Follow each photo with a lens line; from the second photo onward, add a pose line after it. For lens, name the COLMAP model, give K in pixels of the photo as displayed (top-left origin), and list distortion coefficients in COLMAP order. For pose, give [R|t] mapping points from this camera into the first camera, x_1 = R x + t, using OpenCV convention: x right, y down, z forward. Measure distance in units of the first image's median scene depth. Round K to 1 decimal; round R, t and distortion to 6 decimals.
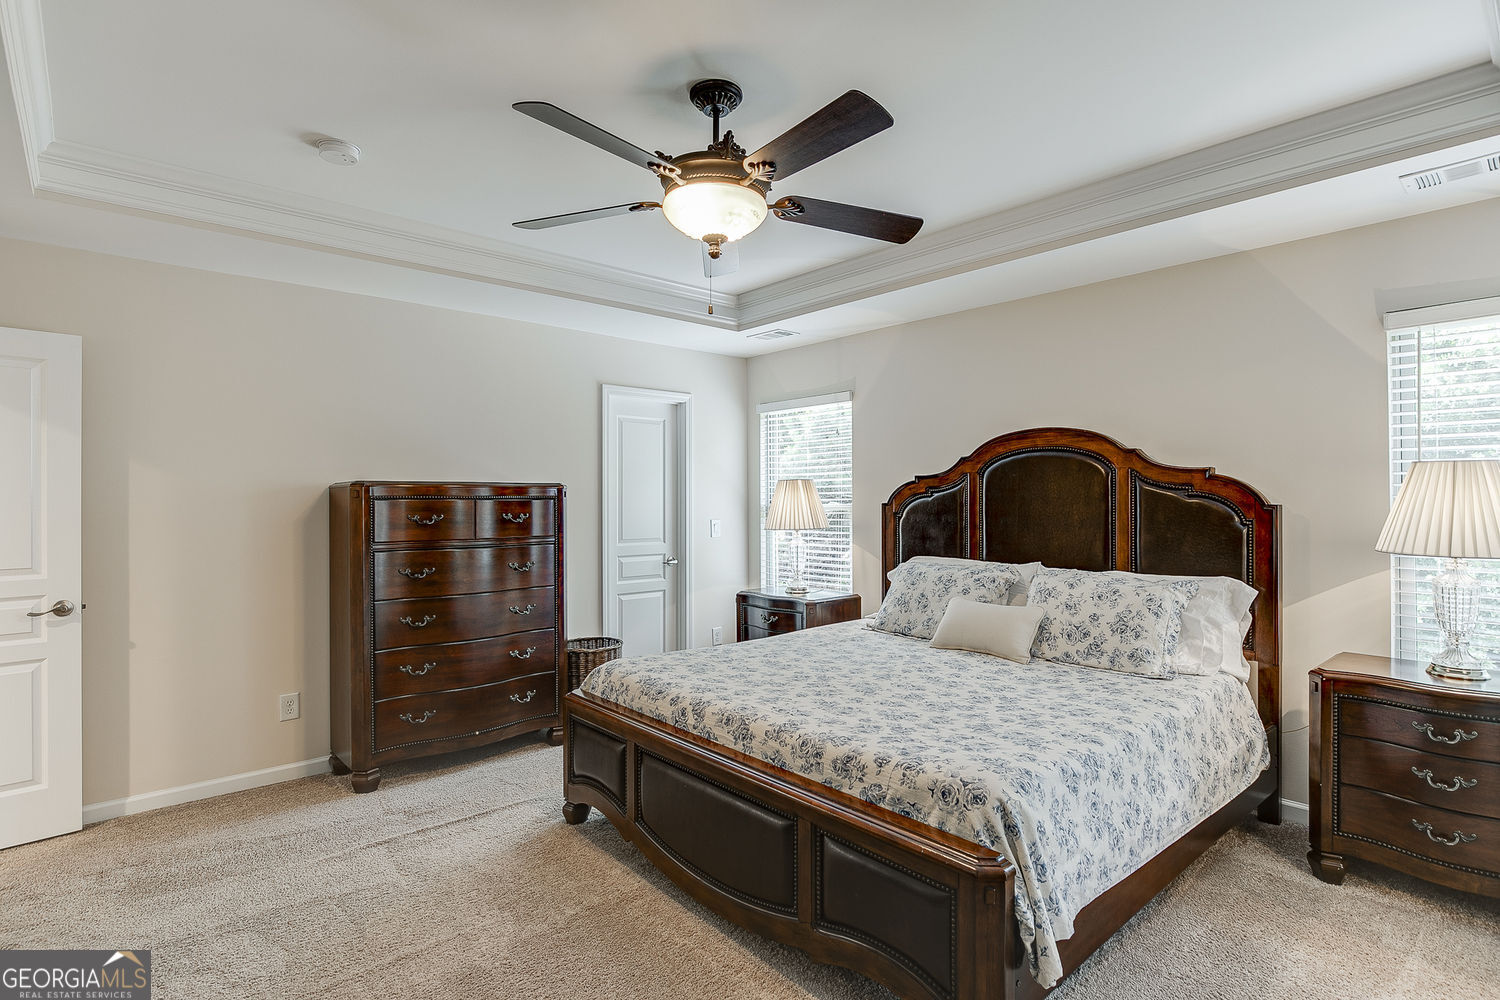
lens RADIAL K [[738.5, 0, 757.0], [0, 738.5, 495.8], [0, 0, 1]] dist [-0.012163, 0.000705]
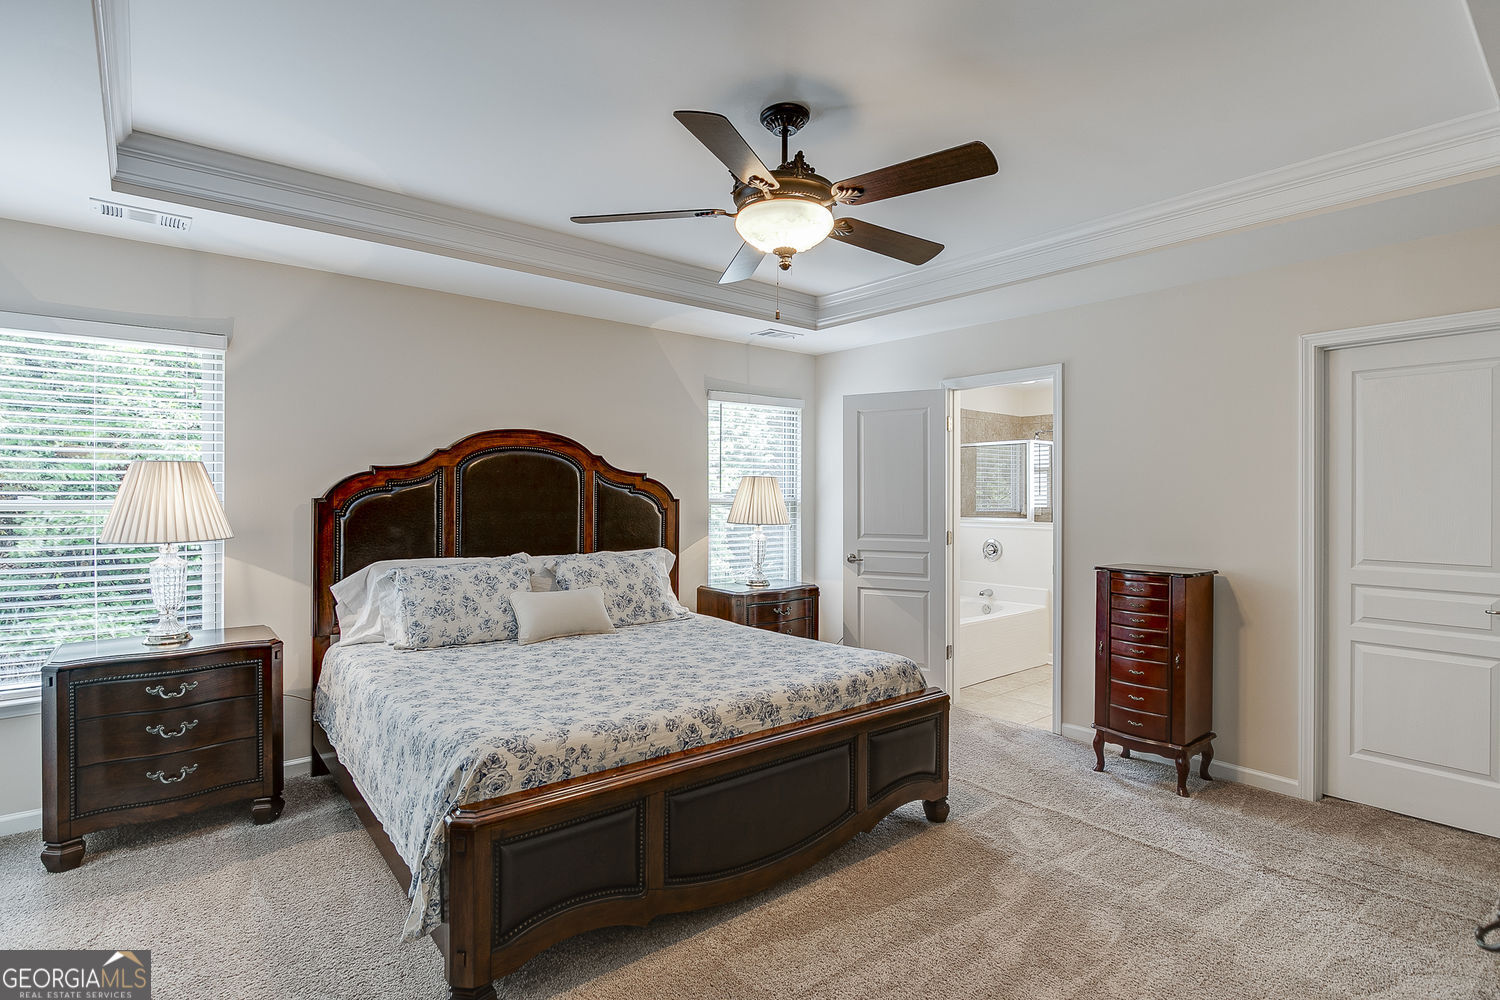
lens RADIAL K [[743.0, 0, 753.5], [0, 743.0, 502.5], [0, 0, 1]] dist [-0.003361, -0.011774]
pose [[0.048683, -0.009693, 0.998767, -0.849860], [-0.010722, 0.999890, 0.010226, 0.001970], [-0.998757, -0.011206, 0.048574, 0.741368]]
